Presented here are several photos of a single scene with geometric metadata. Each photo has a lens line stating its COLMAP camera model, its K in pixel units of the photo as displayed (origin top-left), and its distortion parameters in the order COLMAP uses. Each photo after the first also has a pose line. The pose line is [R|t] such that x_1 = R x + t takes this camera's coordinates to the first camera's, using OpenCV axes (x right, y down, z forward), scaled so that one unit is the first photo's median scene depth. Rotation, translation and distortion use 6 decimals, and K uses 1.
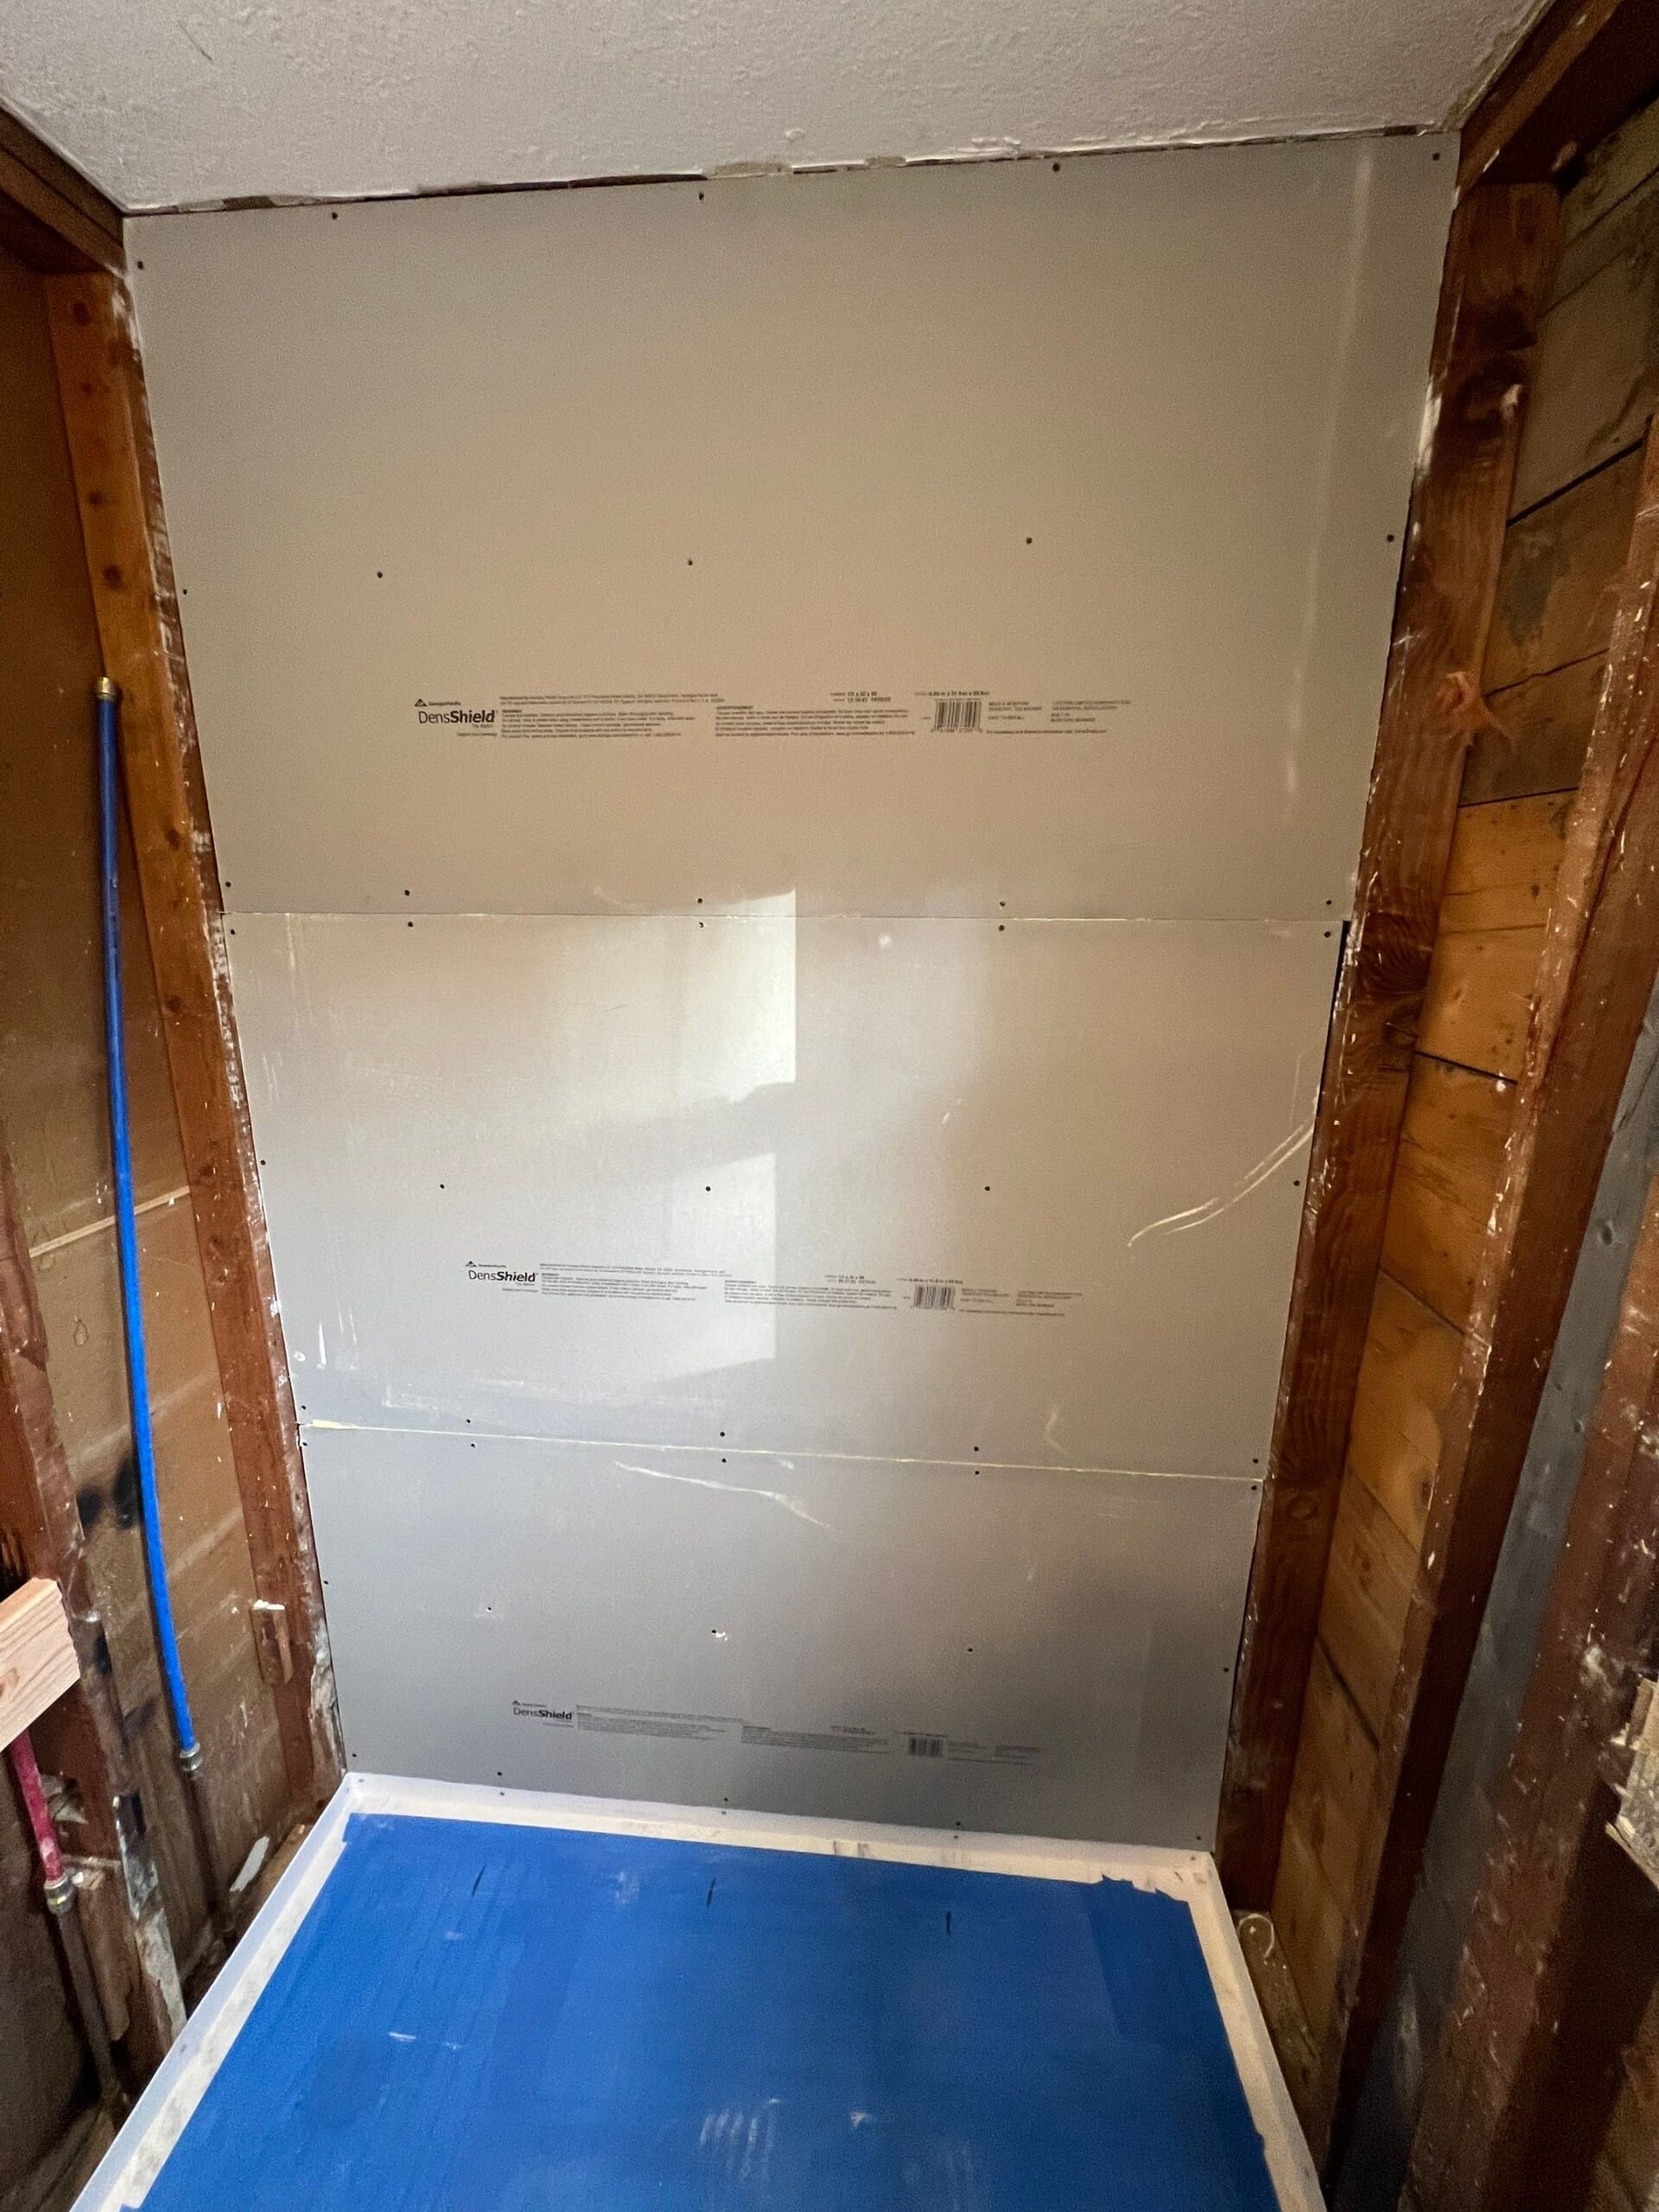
lens RADIAL K [[885.5, 0, 829.7], [0, 885.5, 1102.3], [0, 0, 1]] dist [0.000018, -0.000301]
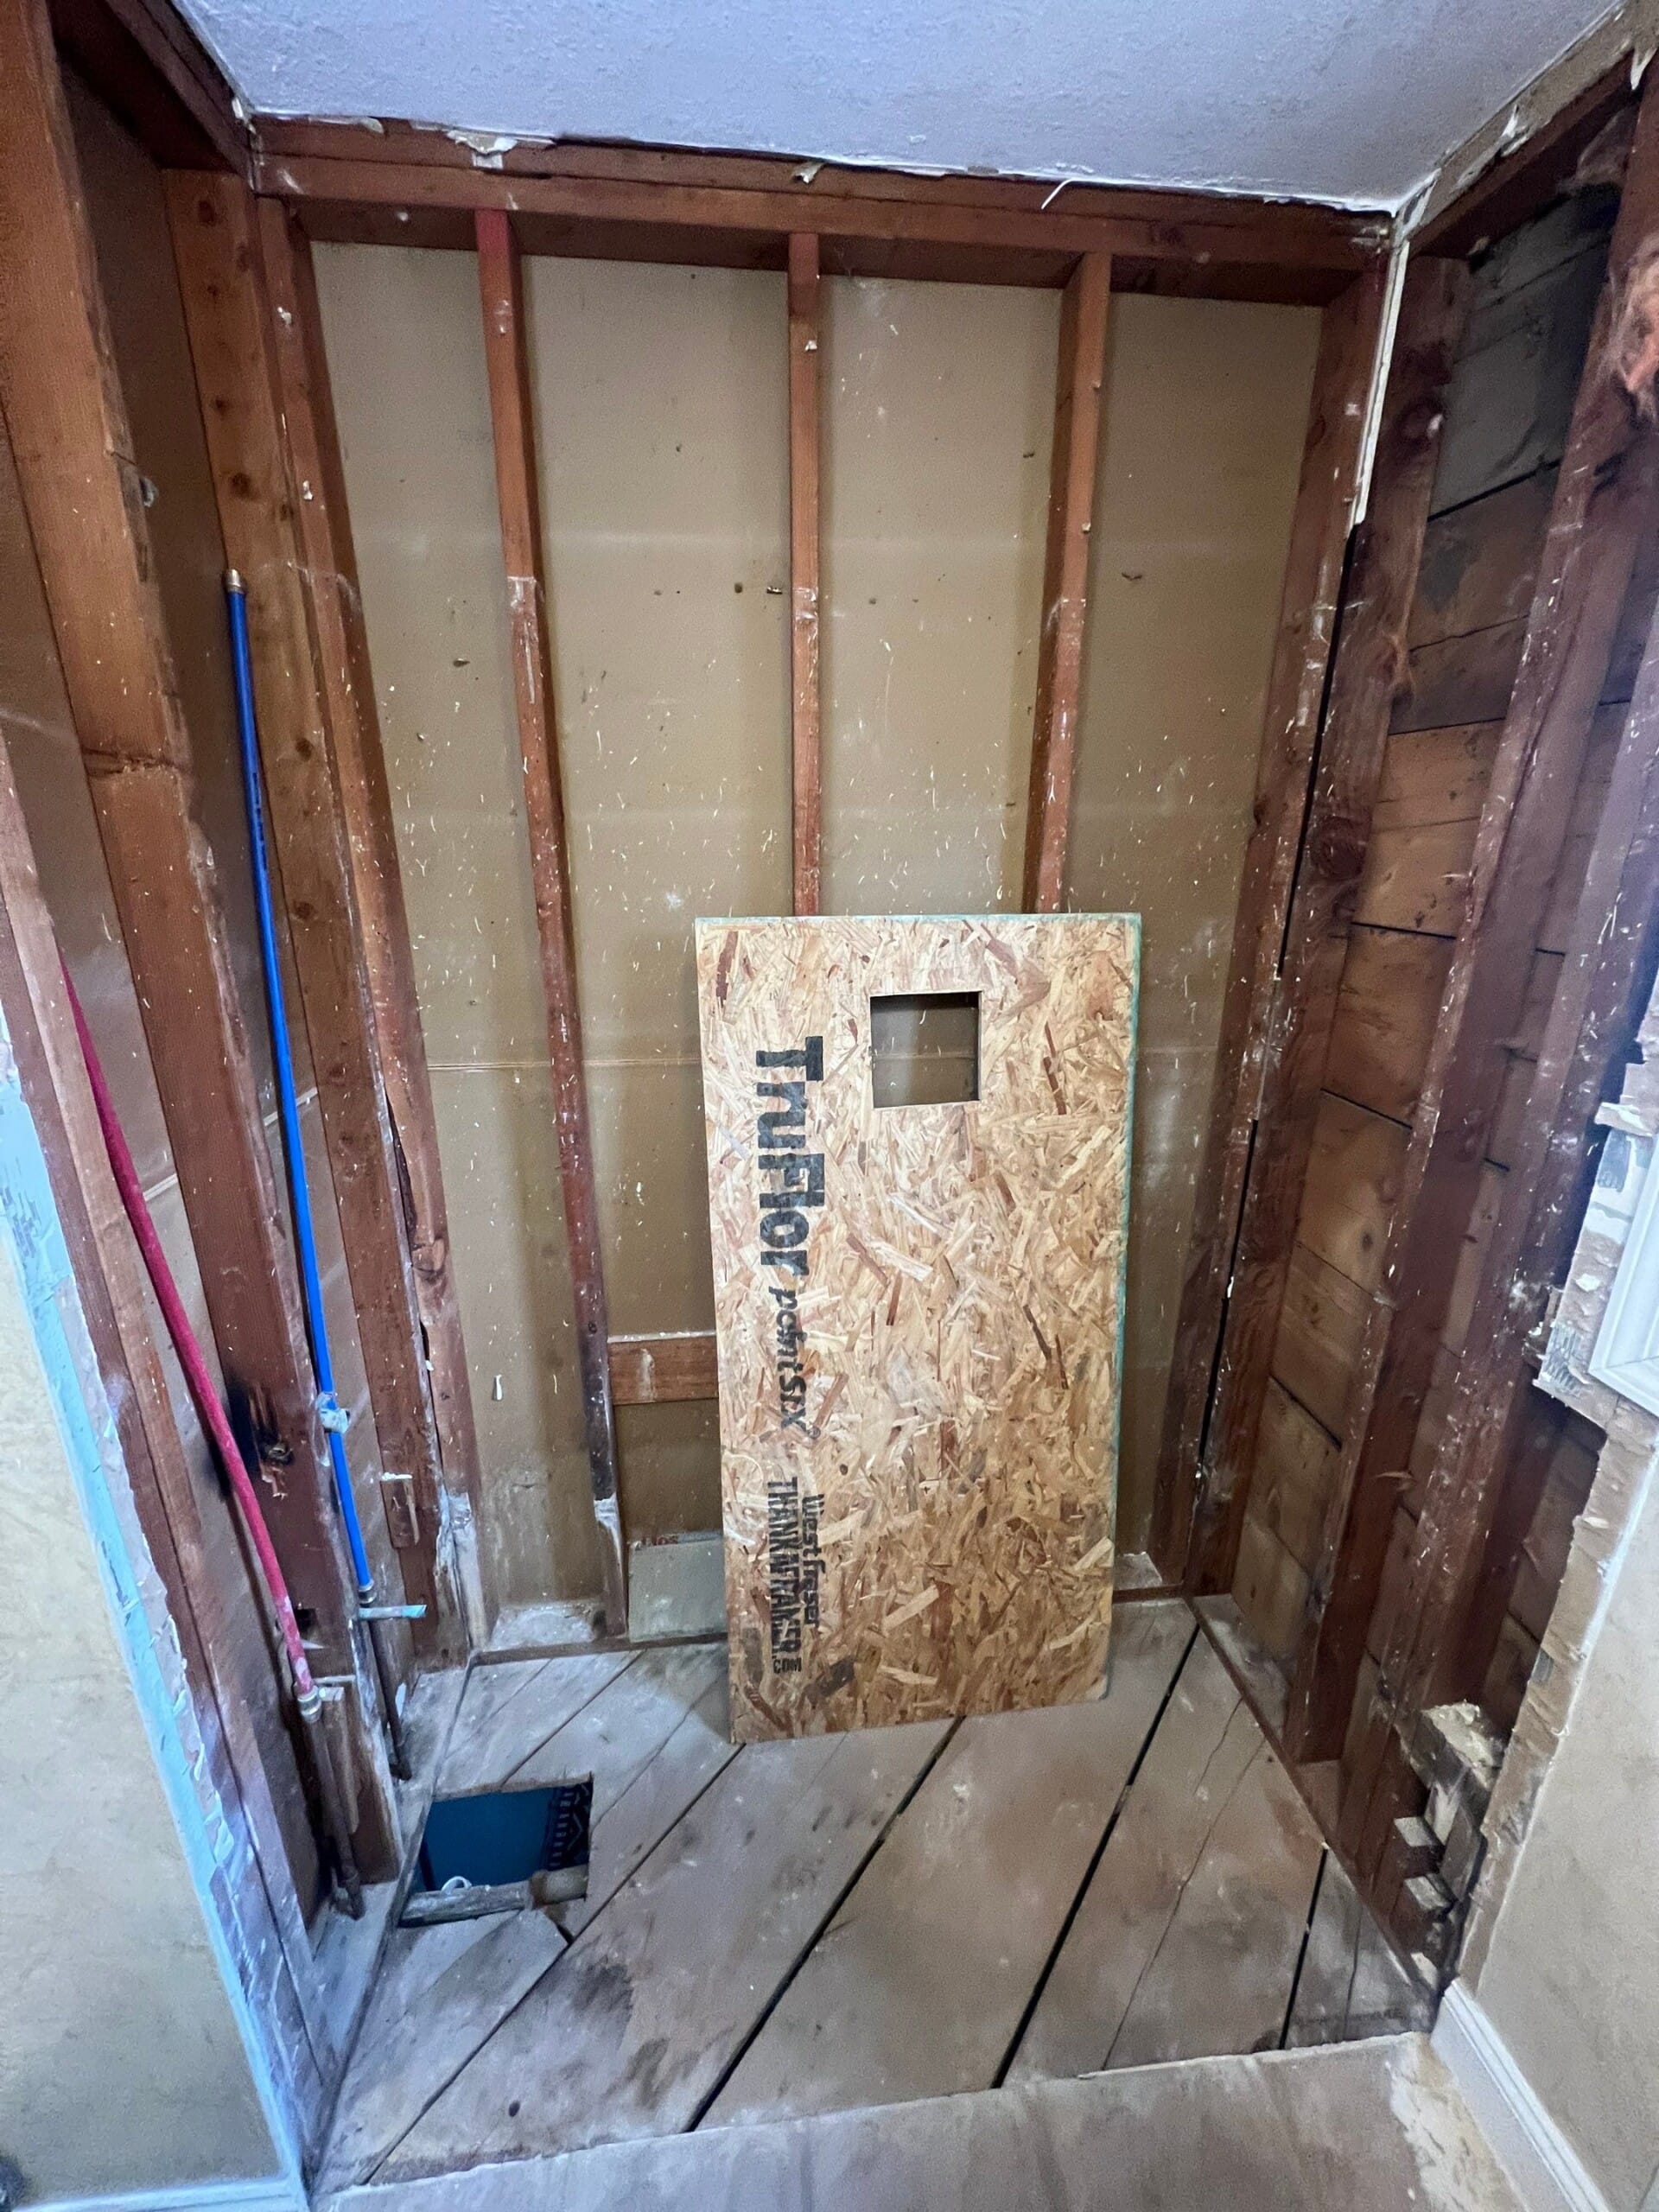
lens RADIAL K [[885.5, 0, 829.7], [0, 885.5, 1102.3], [0, 0, 1]] dist [0.000018, -0.000301]
pose [[0.980775, -0.061640, 0.185153, -0.389777], [0.048879, 0.996154, 0.072714, 0.079873], [-0.188923, -0.062266, 0.980016, -0.184868]]
